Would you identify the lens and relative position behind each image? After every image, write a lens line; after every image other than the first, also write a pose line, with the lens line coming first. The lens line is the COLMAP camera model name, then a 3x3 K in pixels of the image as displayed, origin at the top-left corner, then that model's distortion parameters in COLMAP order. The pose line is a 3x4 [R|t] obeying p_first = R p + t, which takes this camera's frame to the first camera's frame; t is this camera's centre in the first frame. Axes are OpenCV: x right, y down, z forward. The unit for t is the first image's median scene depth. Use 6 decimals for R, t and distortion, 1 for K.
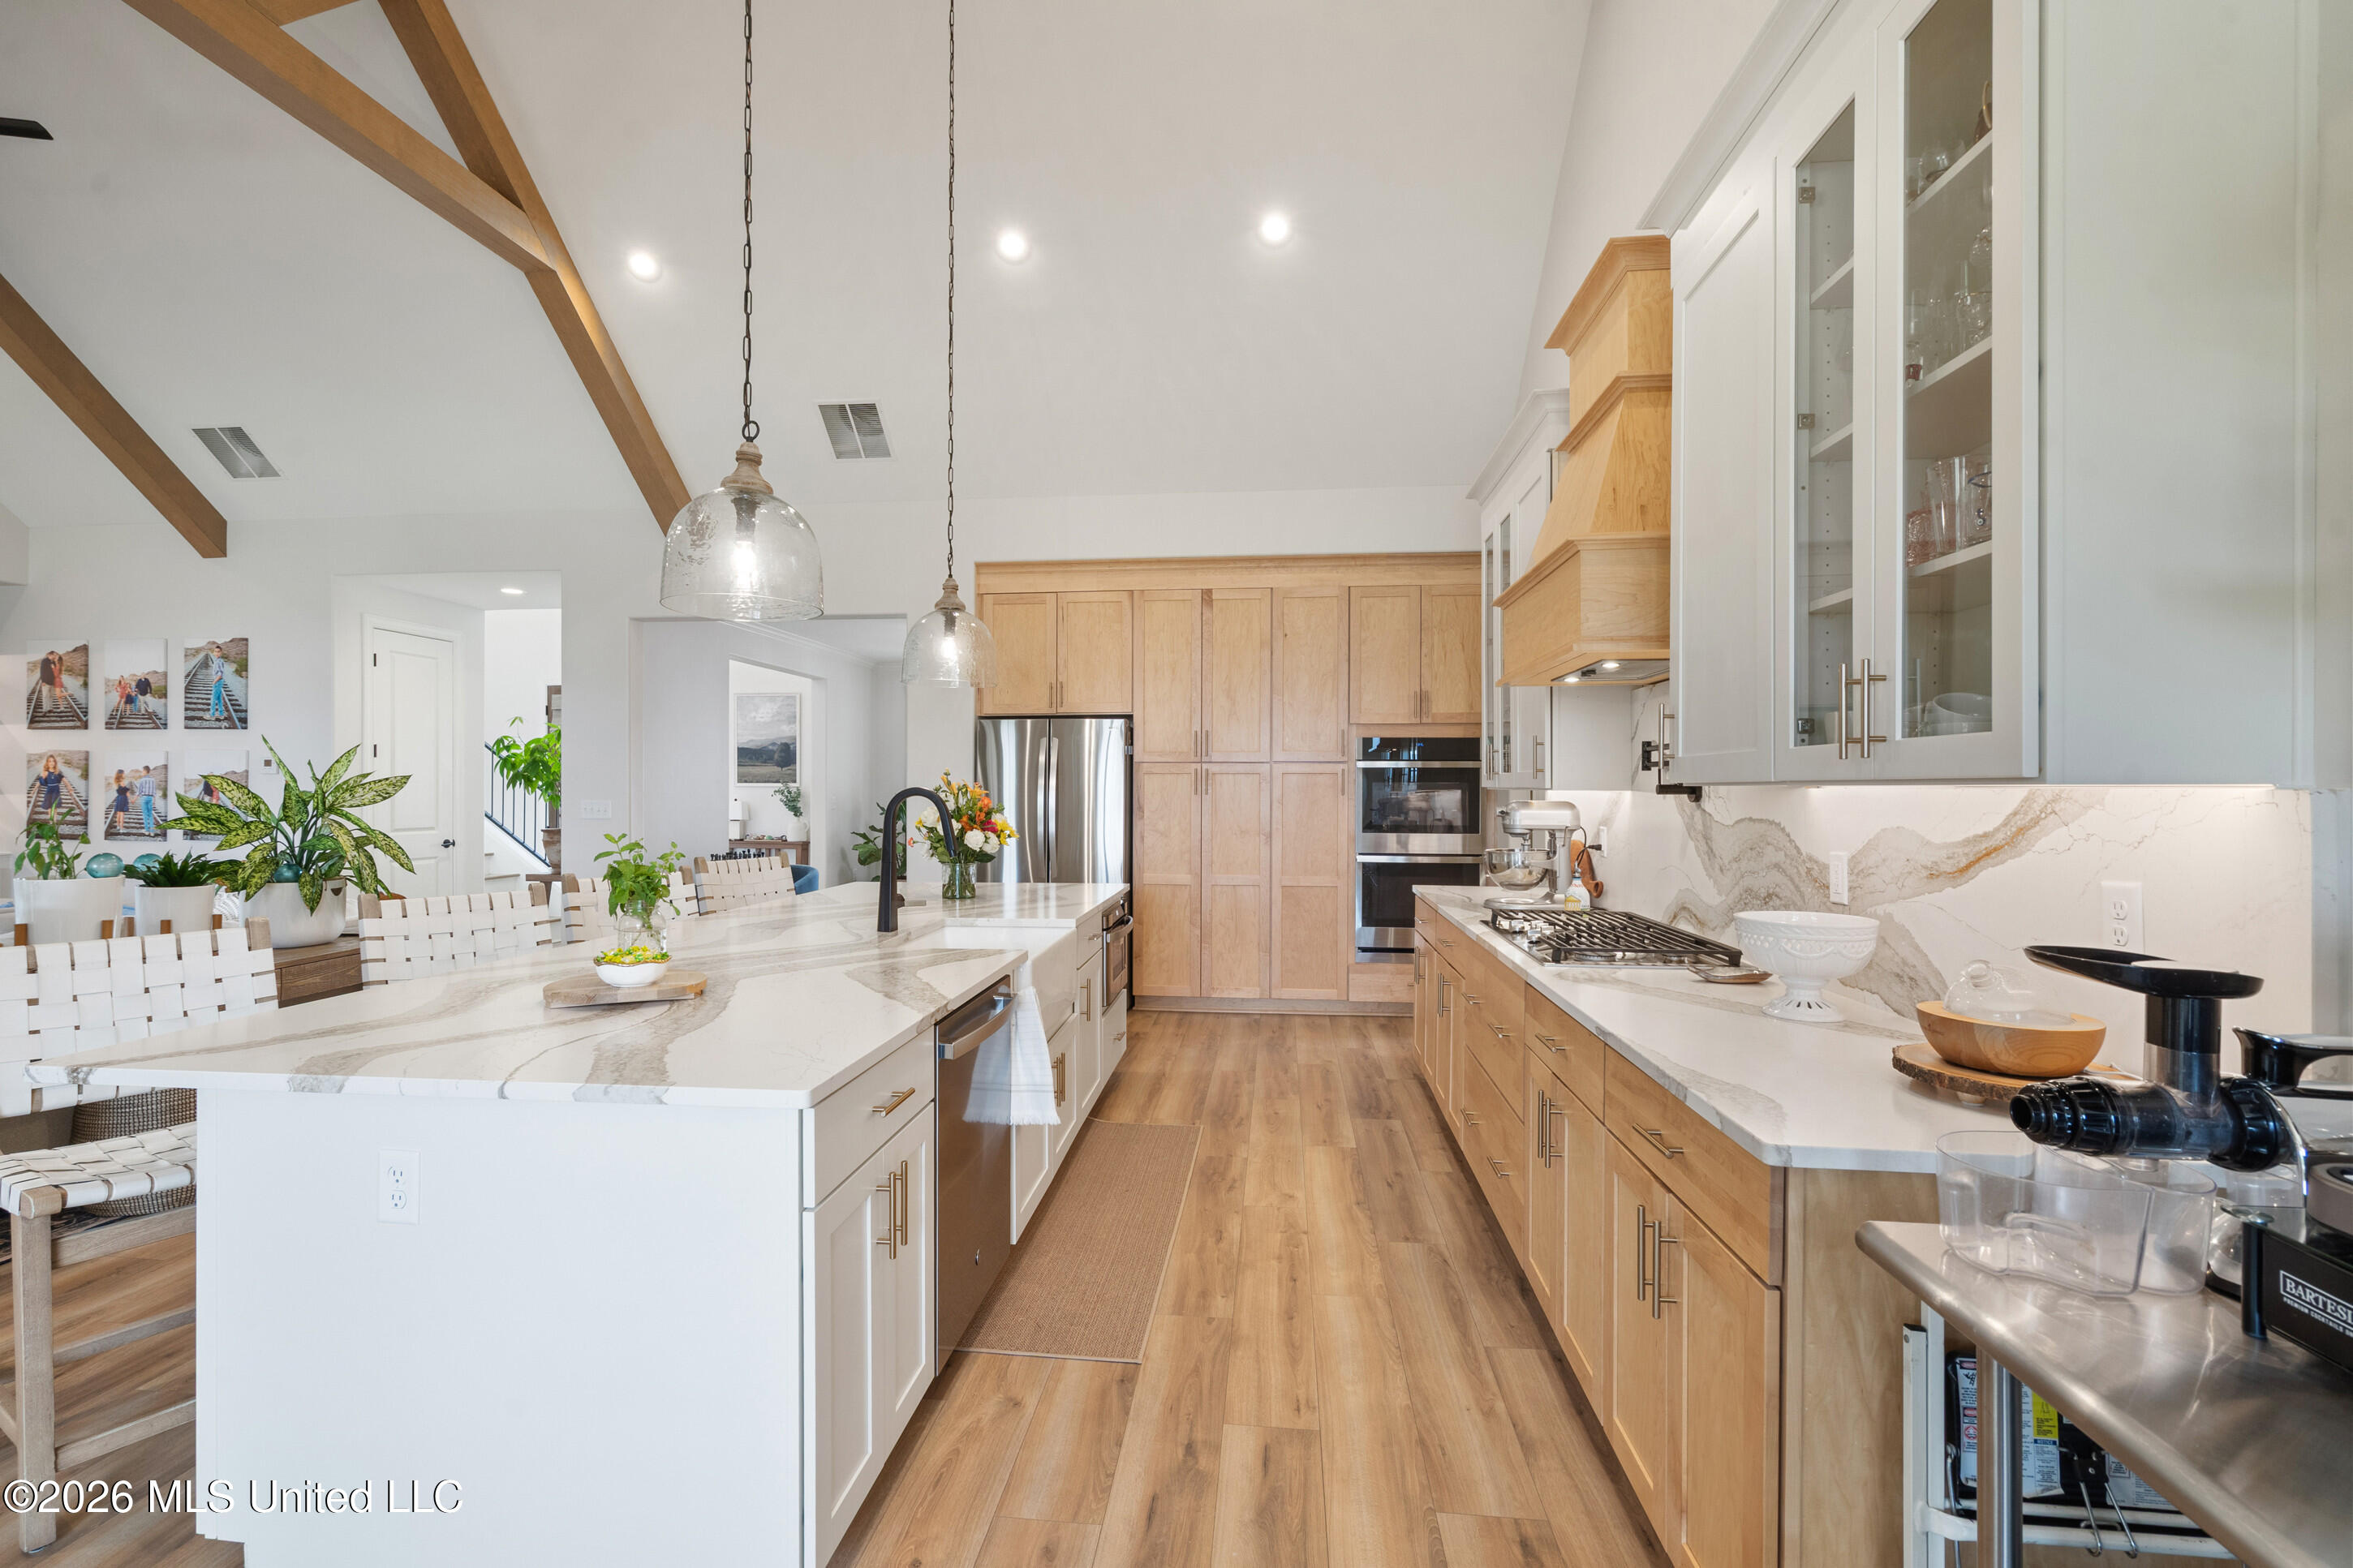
lens RADIAL K [[954.4, 0, 1172.6], [0, 954.4, 782.1], [0, 0, 1]] dist [-0.001224, -0.000003]
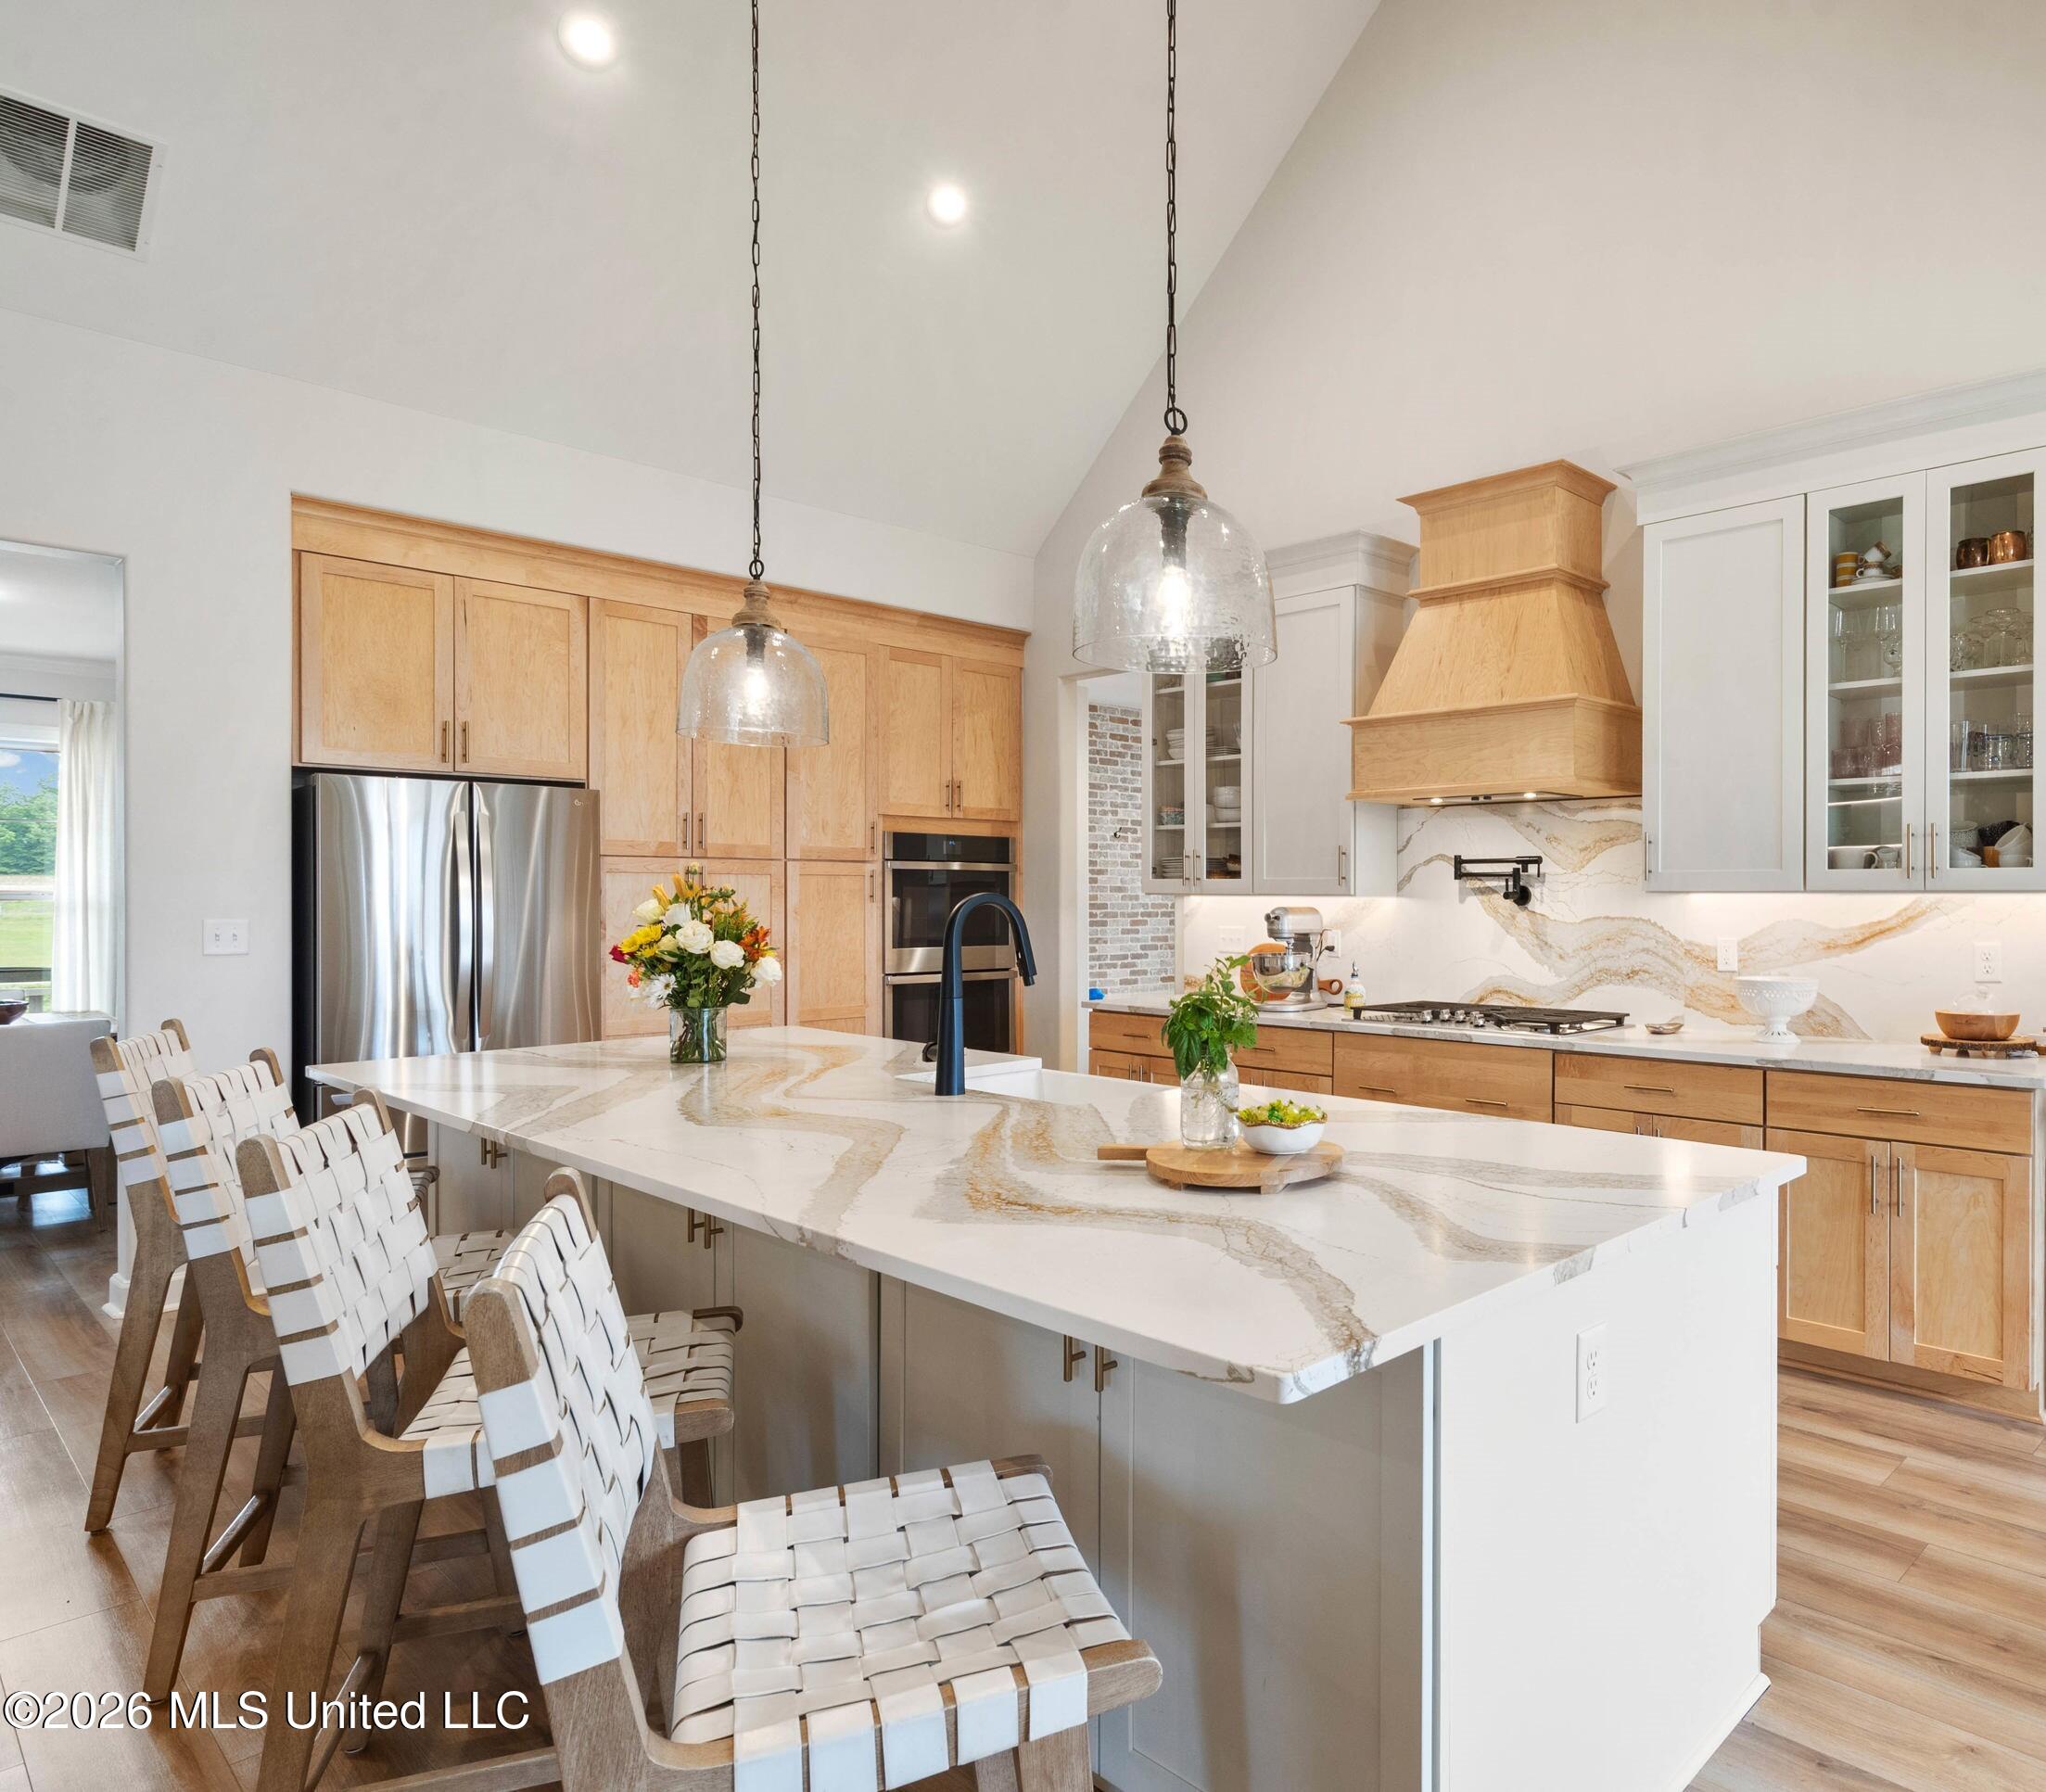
lens RADIAL K [[1310.0, 0, 1023.6], [0, 1310.0, 903.6], [0, 0, 1]] dist [0.000535, 0.003530]
pose [[0.641163, -0.004395, 0.767392, -0.738084], [-0.006763, 0.999912, 0.011378, 0.001475], [-0.767375, -0.012485, 0.641078, 0.237180]]
